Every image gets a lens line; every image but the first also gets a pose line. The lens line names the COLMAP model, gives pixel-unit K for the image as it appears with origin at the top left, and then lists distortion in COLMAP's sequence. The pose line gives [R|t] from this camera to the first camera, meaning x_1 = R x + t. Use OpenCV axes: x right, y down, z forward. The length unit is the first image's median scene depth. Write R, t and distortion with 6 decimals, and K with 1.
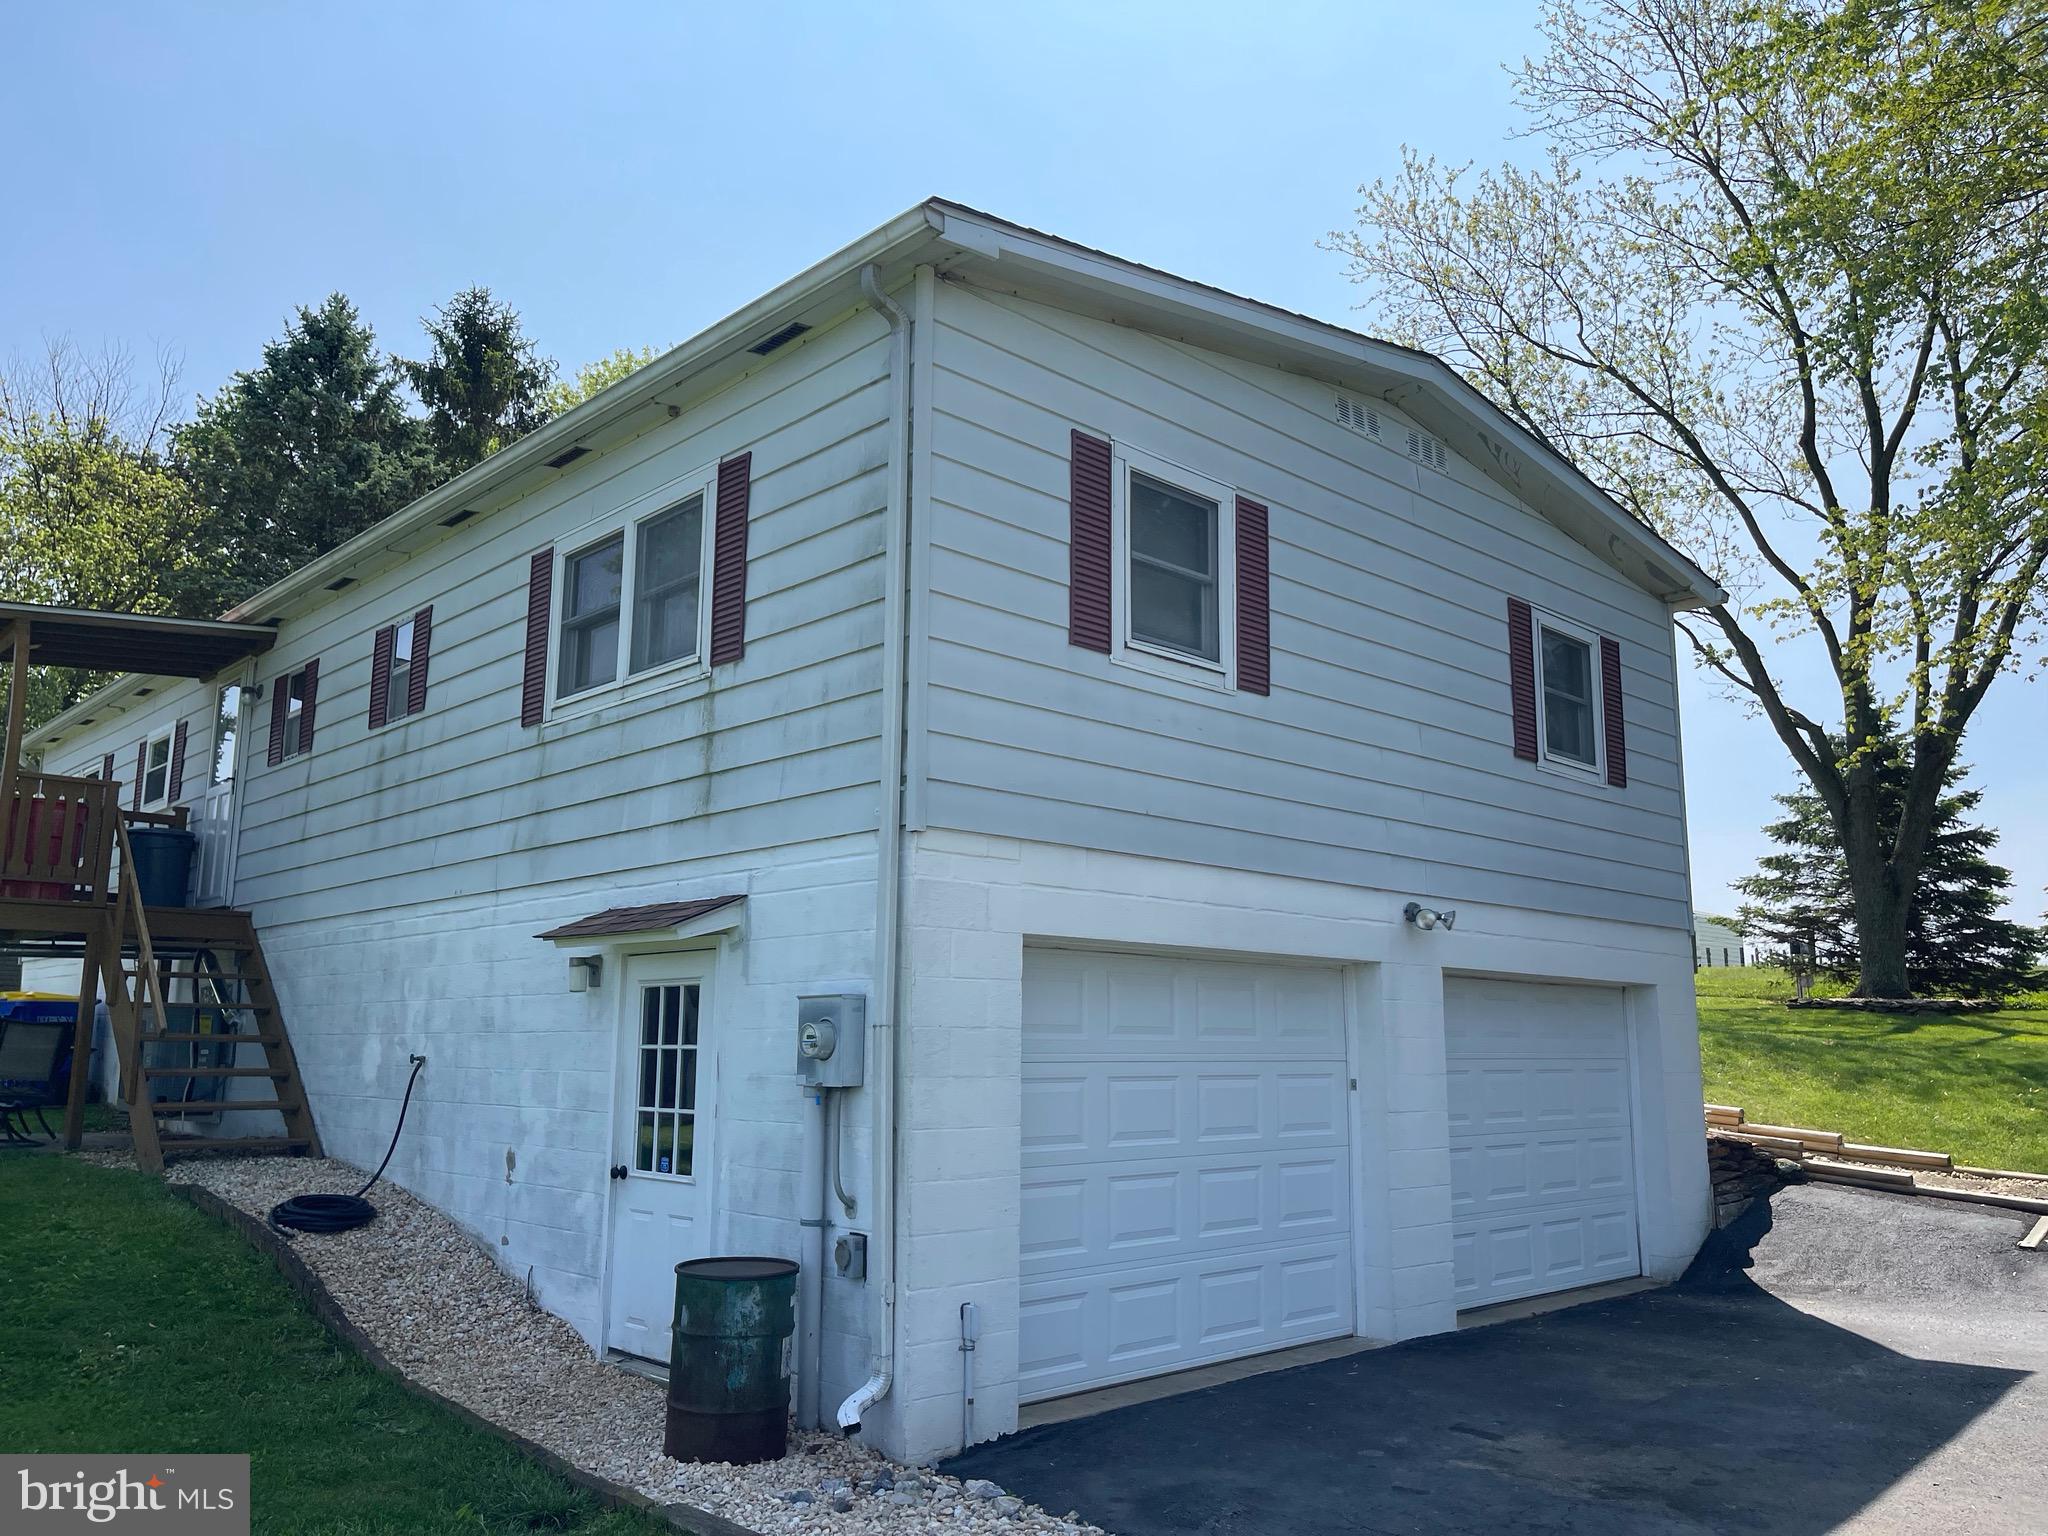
lens RADIAL K [[1535.3, 0, 1030.5], [0, 1535.3, 788.0], [0, 0, 1]] dist [0.064159, -0.076063]
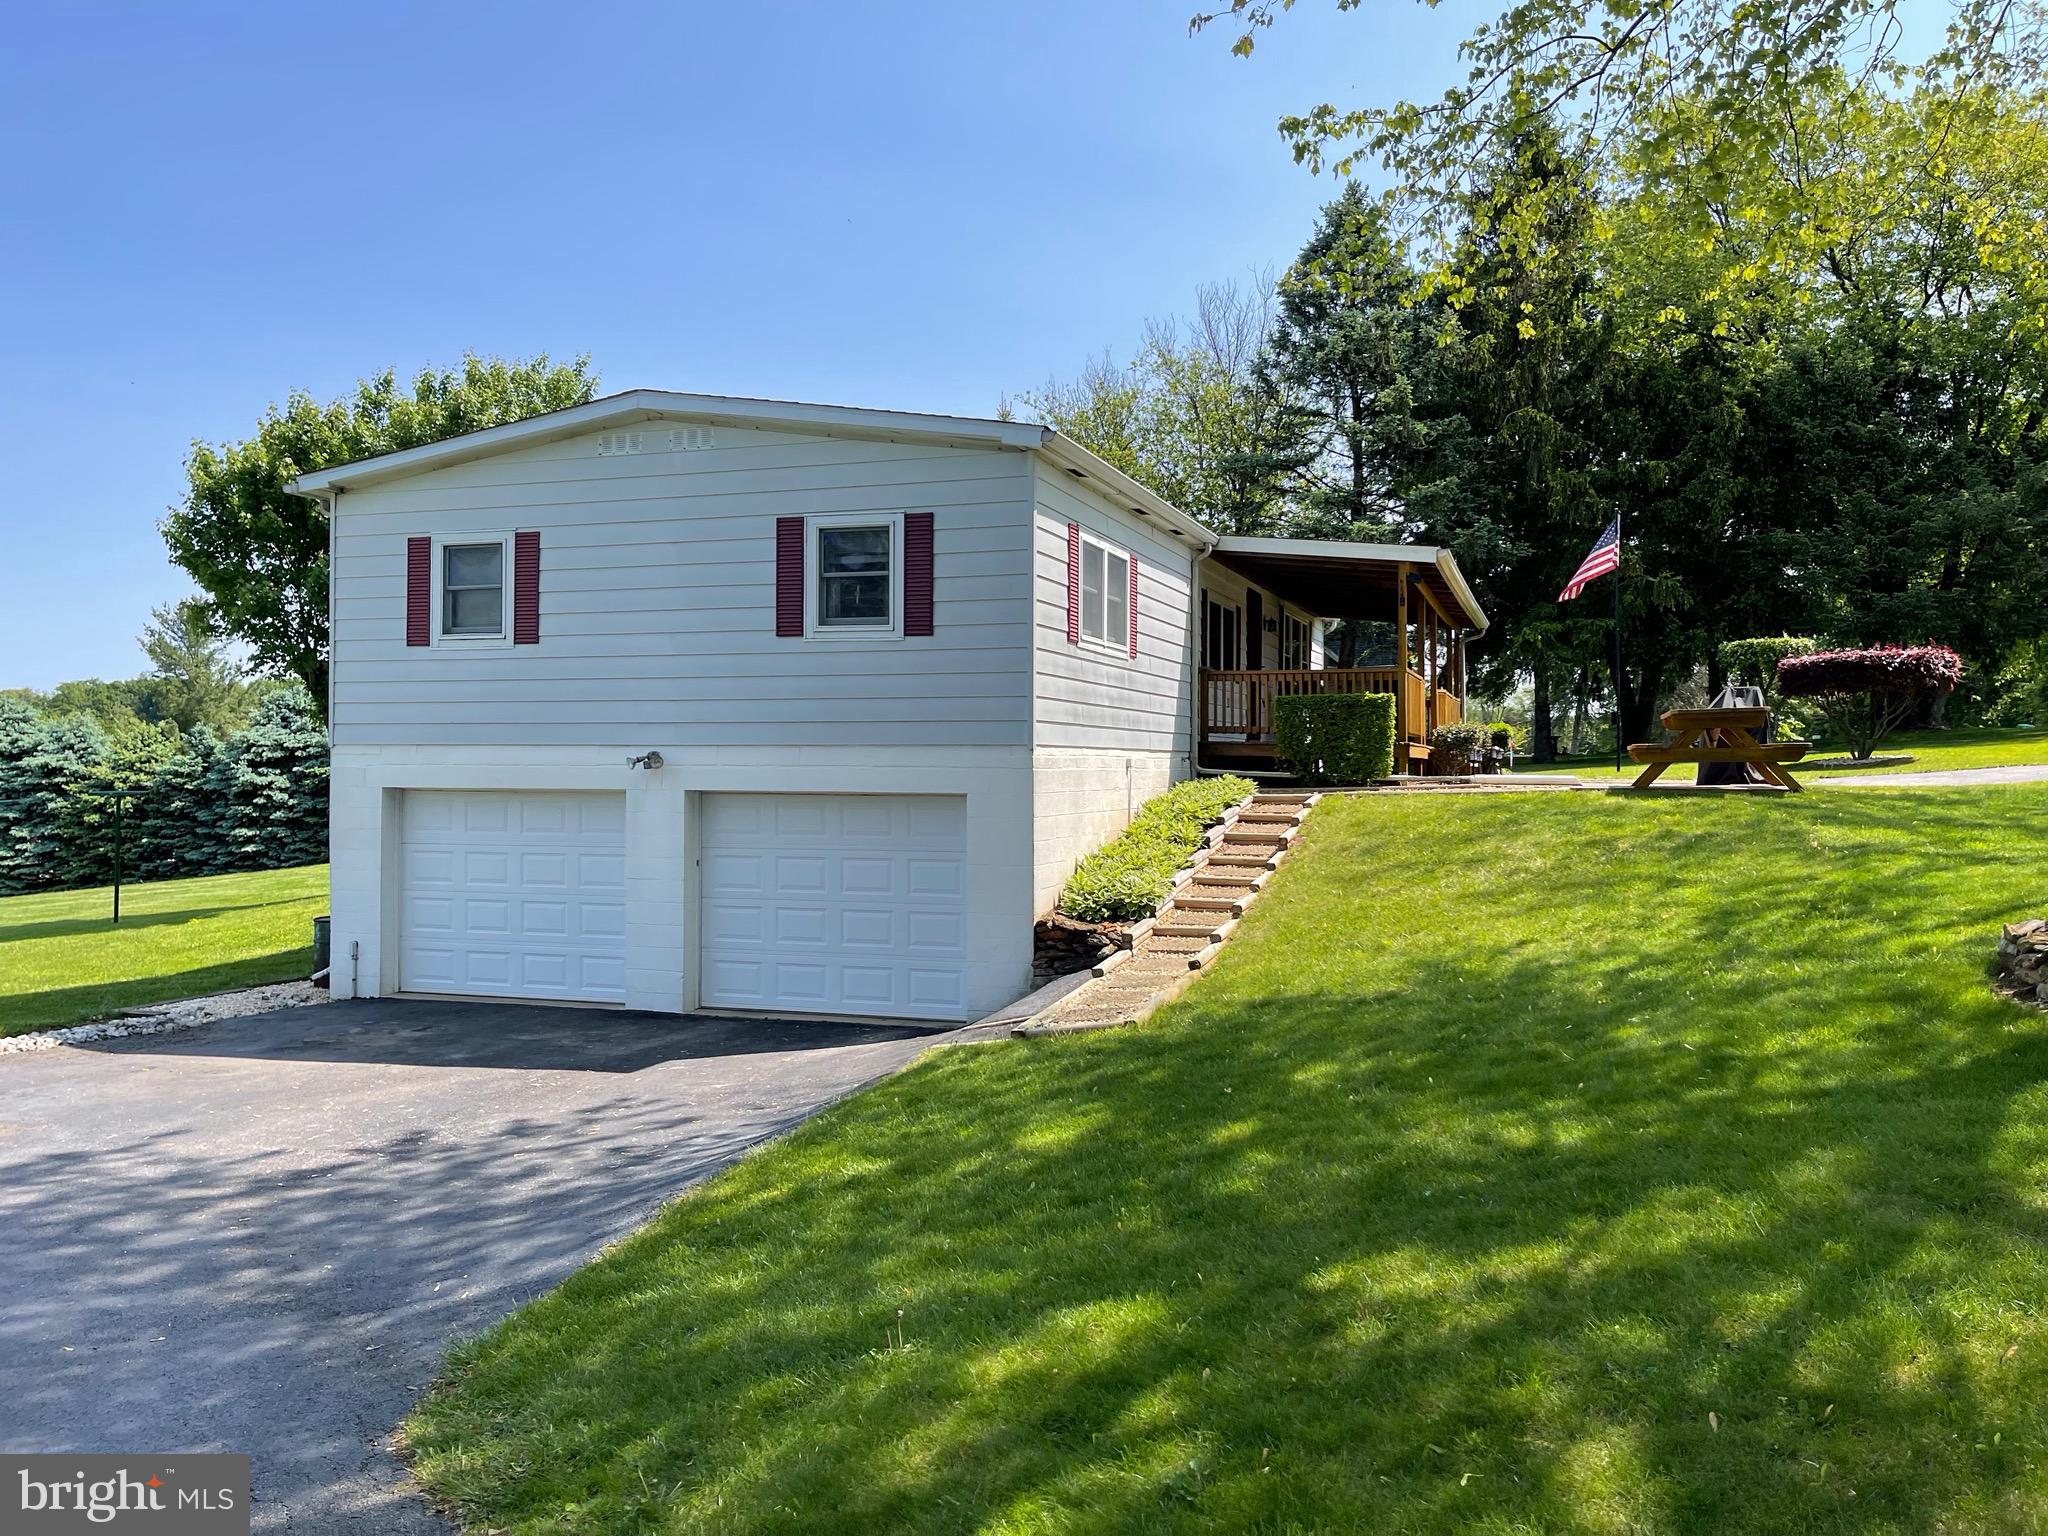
lens RADIAL K [[1535.3, 0, 1028.0], [0, 1535.3, 749.5], [0, 0, 1]] dist [0.064159, -0.076063]
pose [[0.457991, -0.011699, -0.888880, 1.942423], [0.148419, 0.986885, 0.063484, 0.030734], [0.876479, -0.161002, 0.453721, 0.653328]]
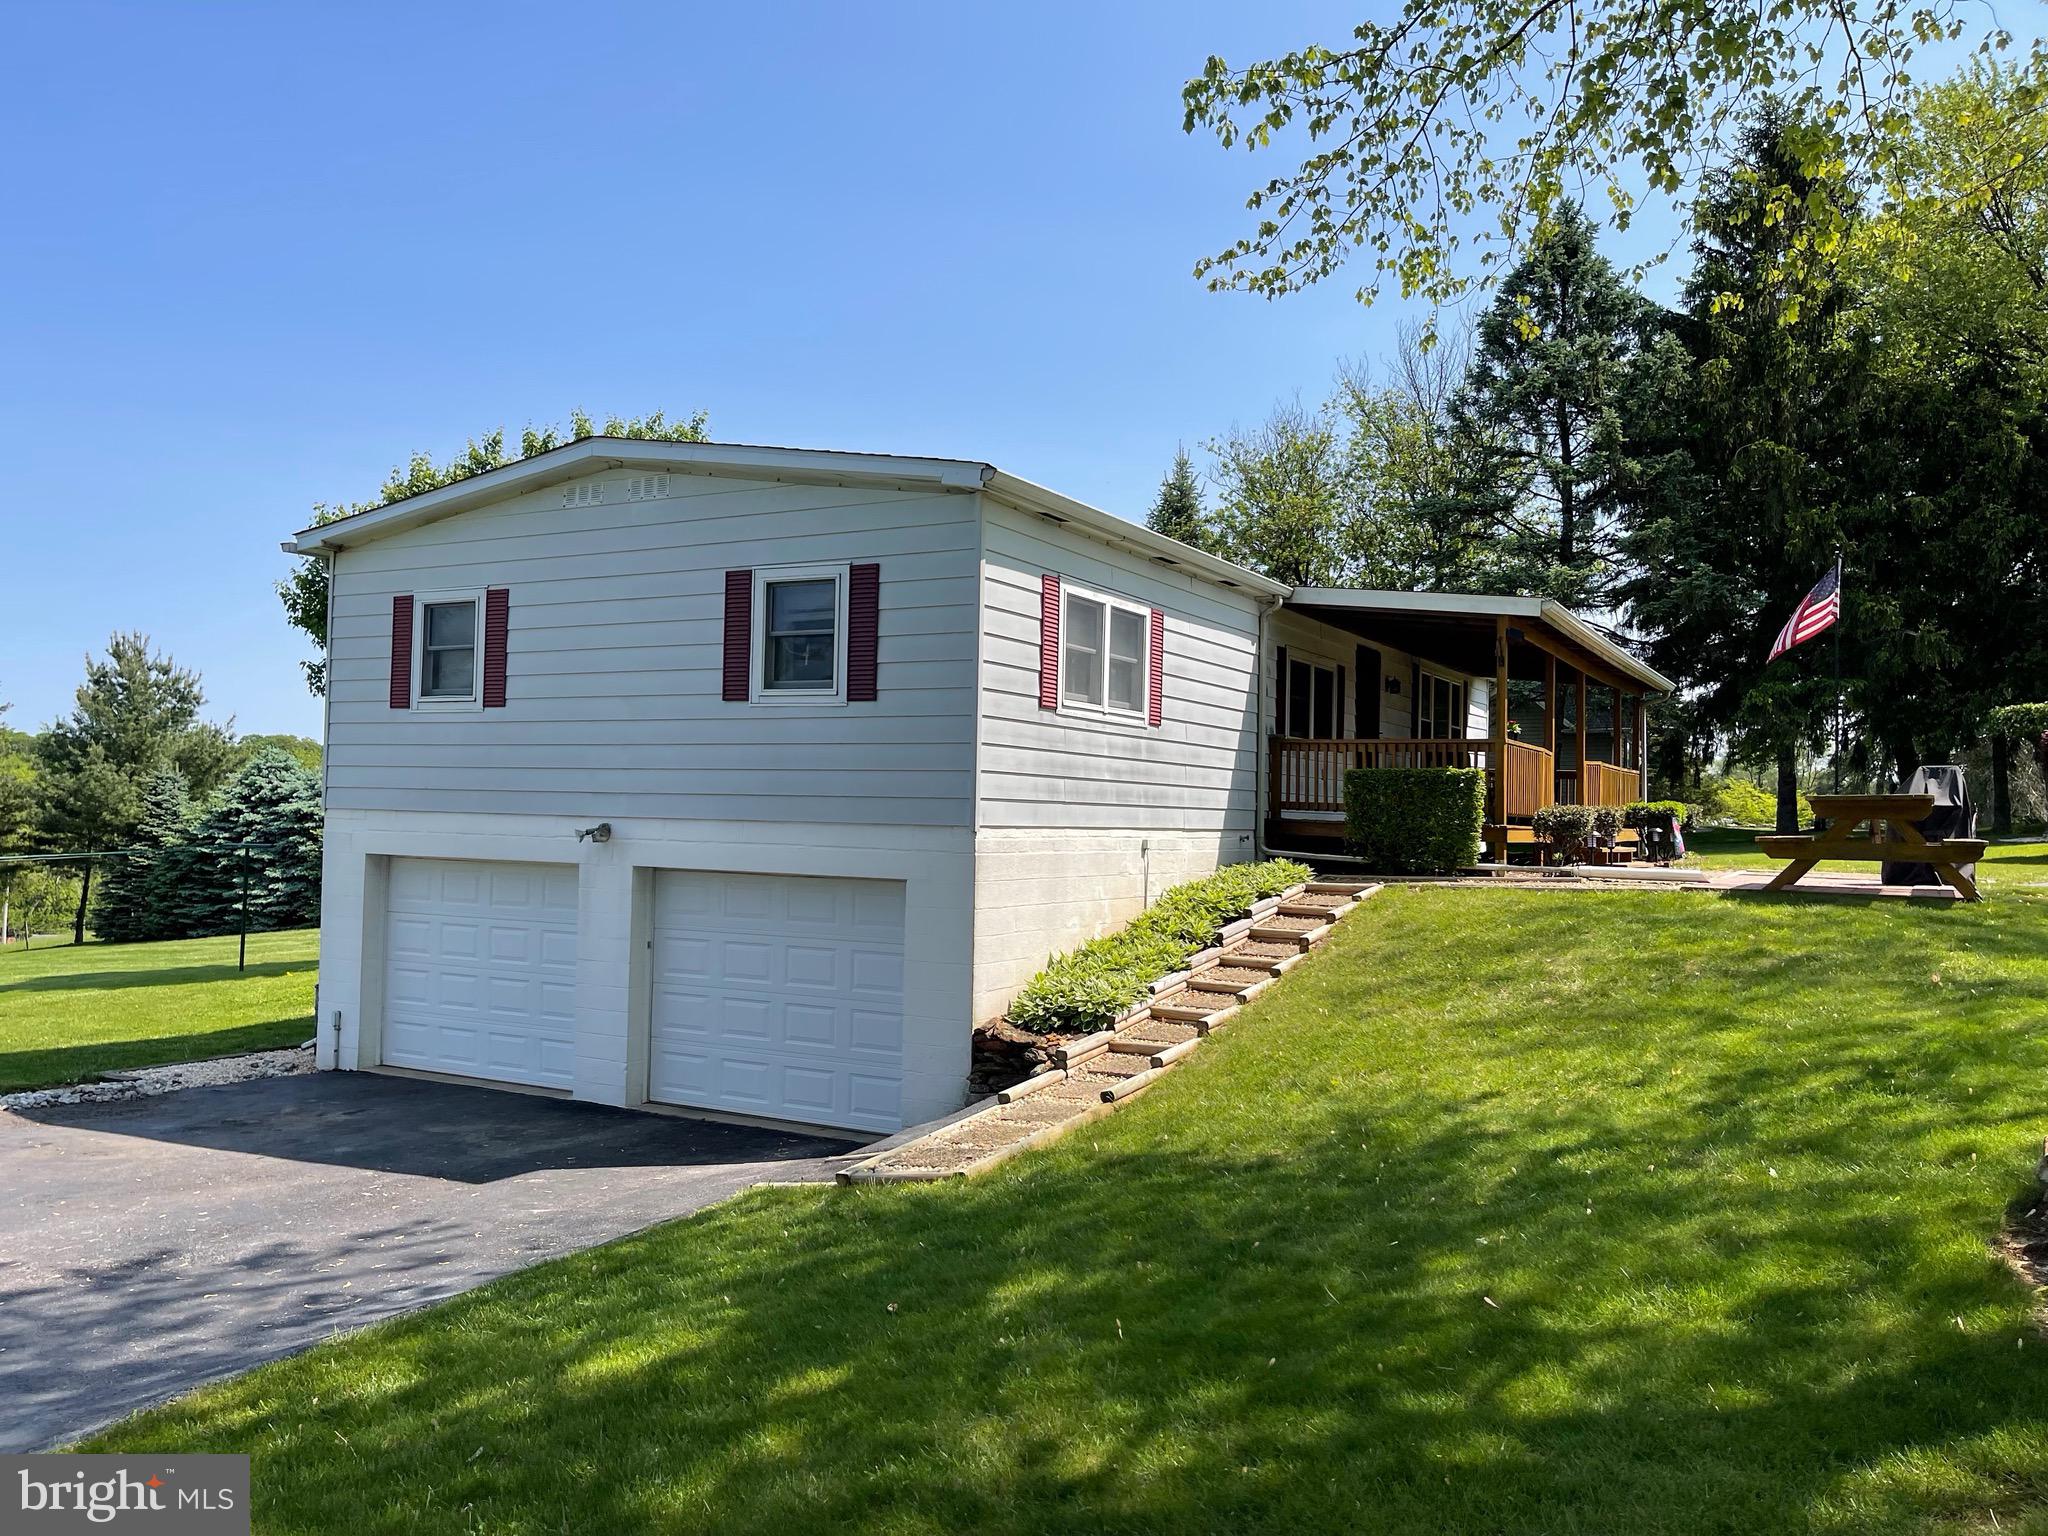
lens RADIAL K [[1535.3, 0, 1005.7], [0, 1535.3, 777.0], [0, 0, 1]] dist [0.064159, -0.076063]
pose [[0.285529, -0.022420, -0.958108, 1.878237], [0.140034, 0.989973, 0.018566, 0.060220], [0.948084, -0.139469, 0.285806, 1.002449]]
